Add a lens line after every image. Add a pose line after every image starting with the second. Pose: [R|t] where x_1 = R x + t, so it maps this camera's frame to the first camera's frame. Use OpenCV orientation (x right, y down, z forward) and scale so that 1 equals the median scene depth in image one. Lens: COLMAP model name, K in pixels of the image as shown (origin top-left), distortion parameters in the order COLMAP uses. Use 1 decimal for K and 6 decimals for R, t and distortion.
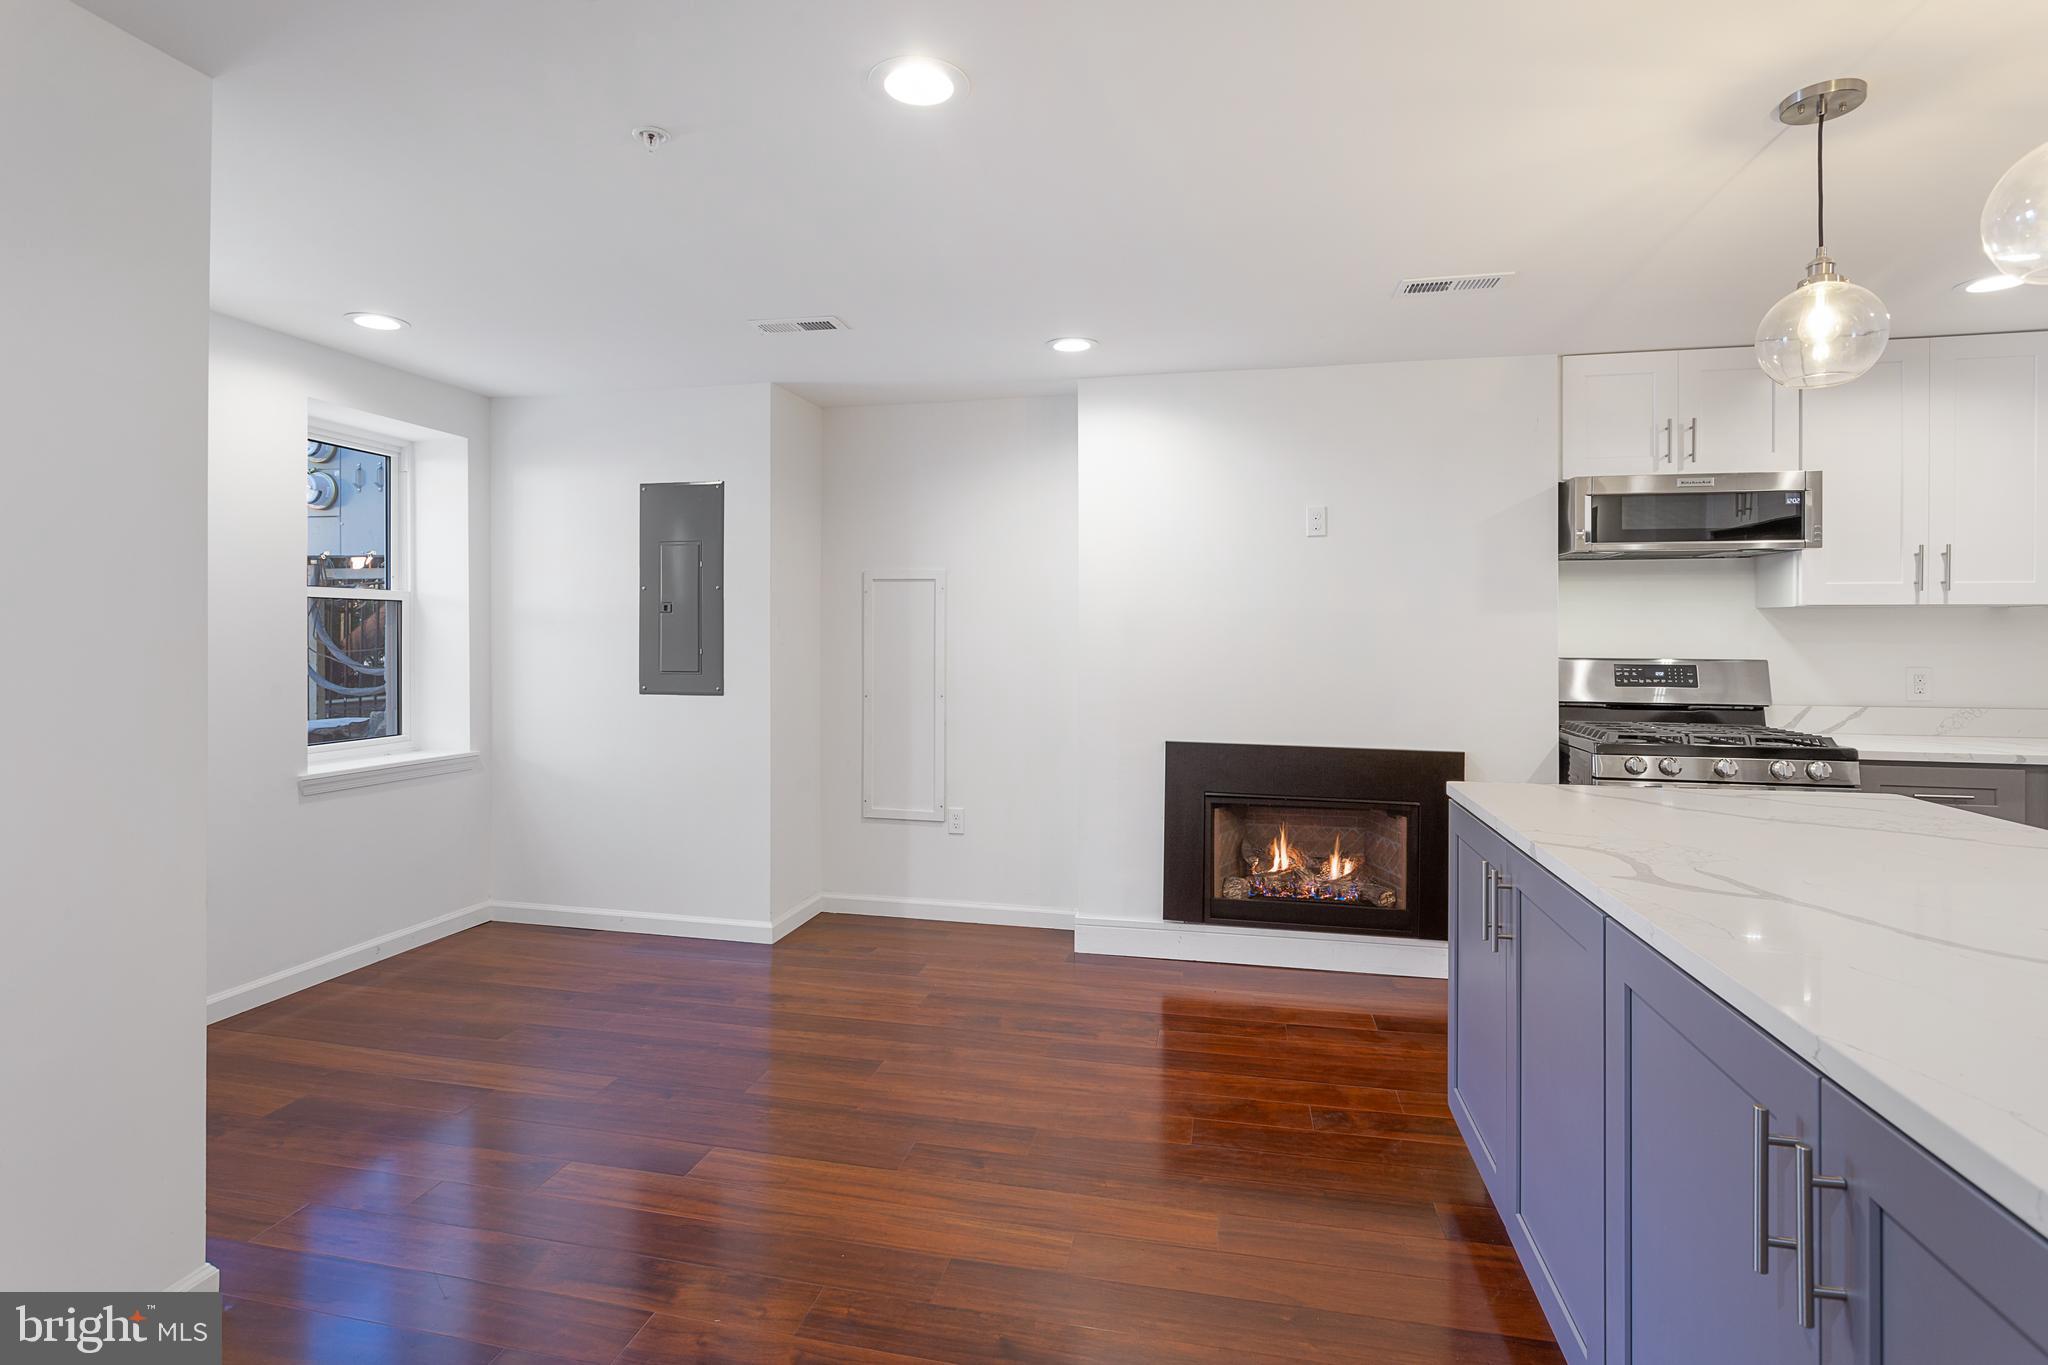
lens RADIAL K [[1005.6, 0, 1017.7], [0, 1005.6, 638.2], [0, 0, 1]] dist [-0.002617, 0.000471]
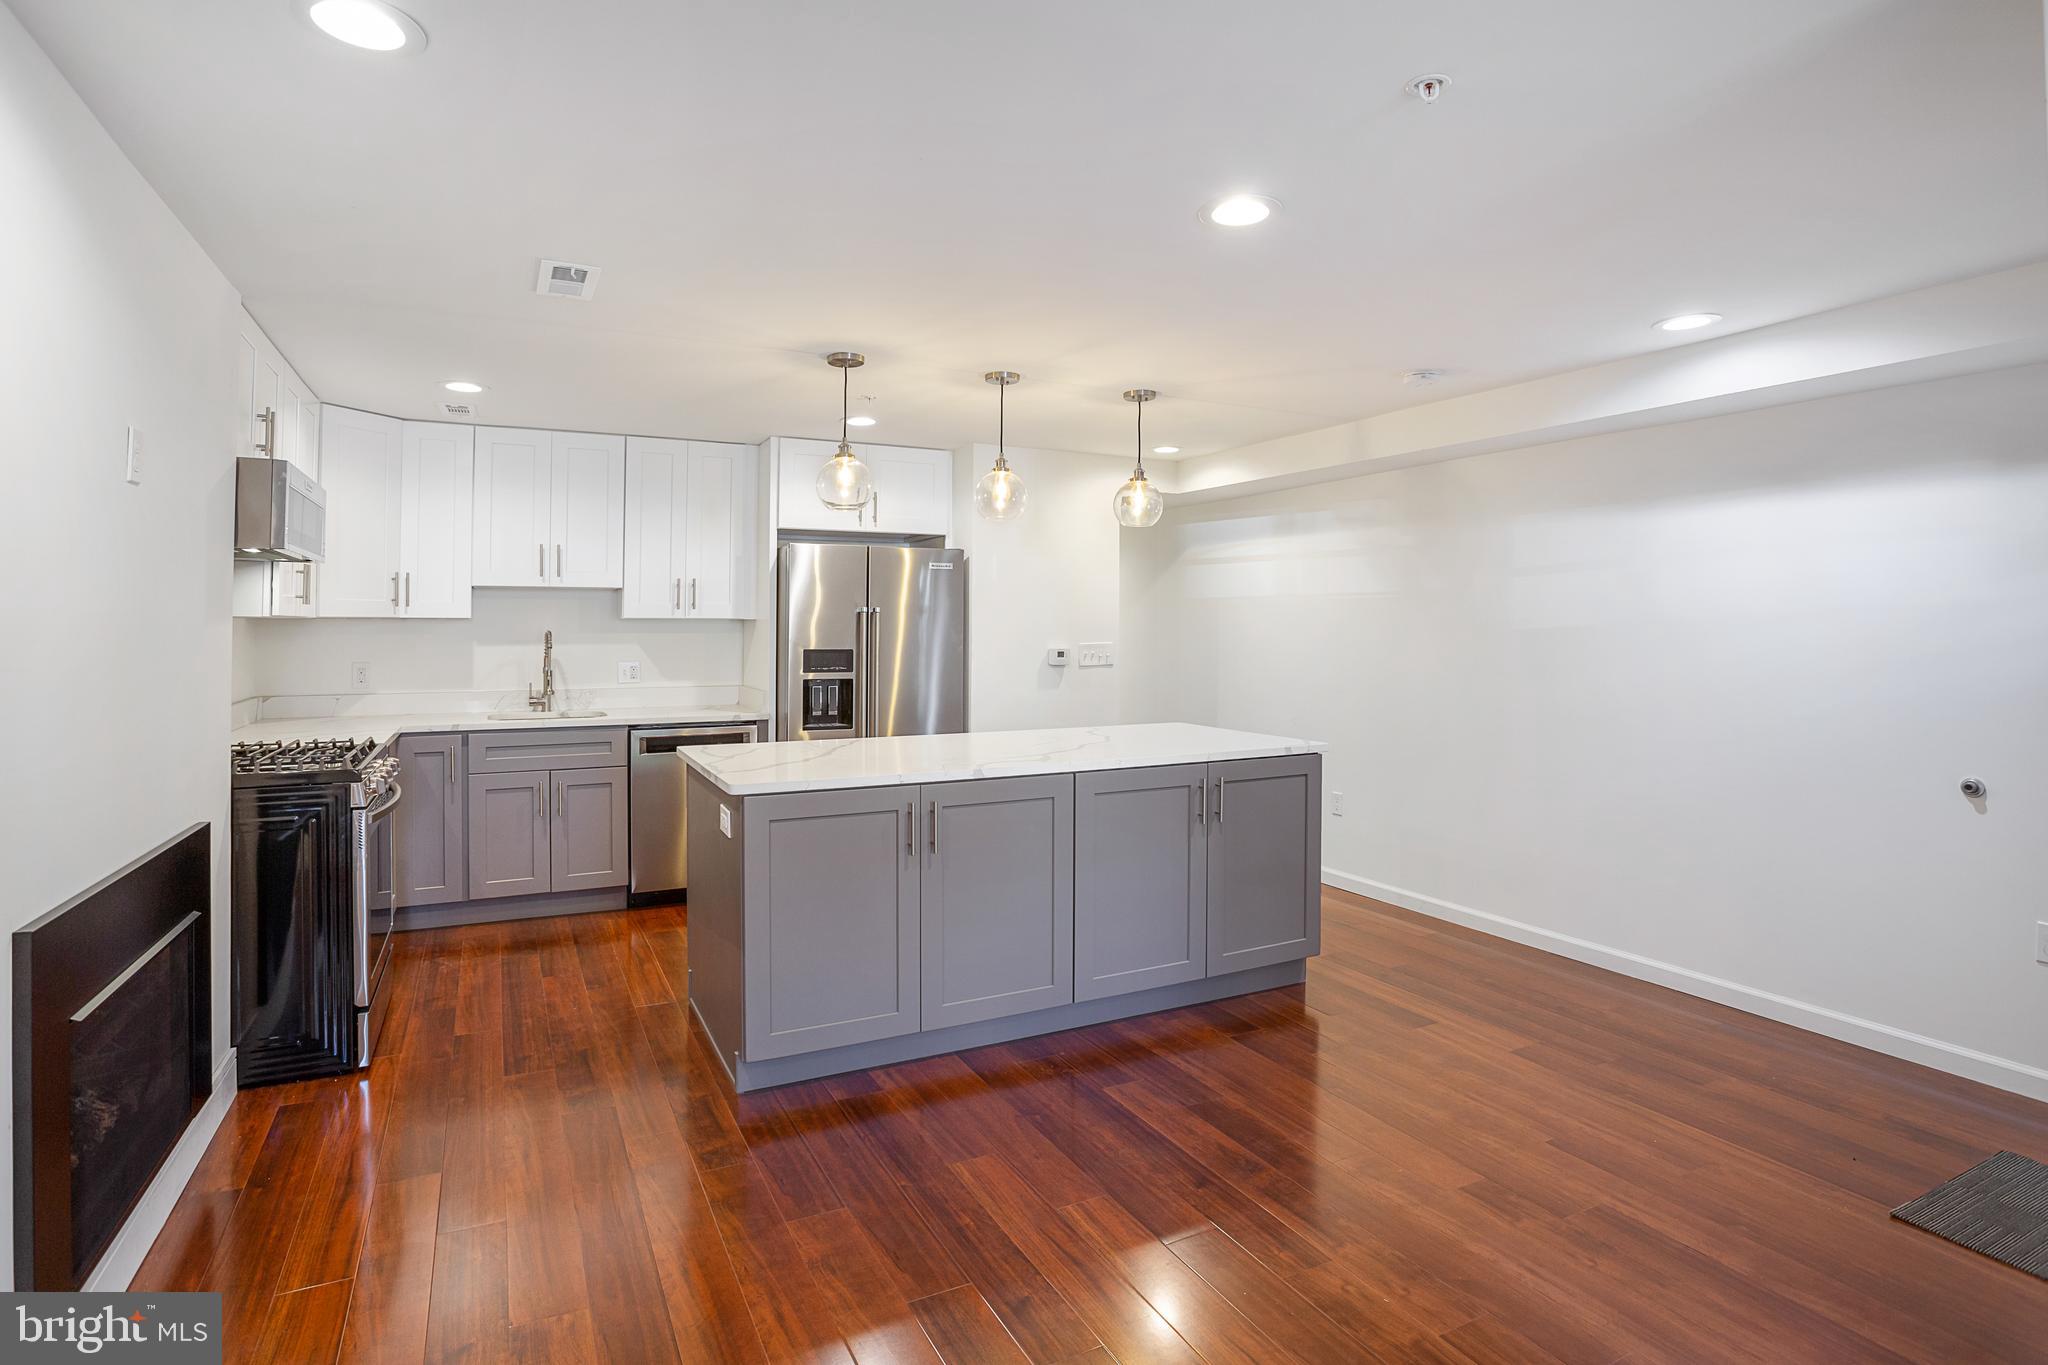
lens RADIAL K [[1038.1, 0, 1016.7], [0, 1038.1, 627.2], [0, 0, 1]] dist [-0.063011, 0.025257]
pose [[-0.633535, -0.006589, 0.773686, -0.443309], [-0.002097, 0.999975, 0.006799, -0.027499], [-0.773711, 0.002685, -0.633533, 1.000495]]
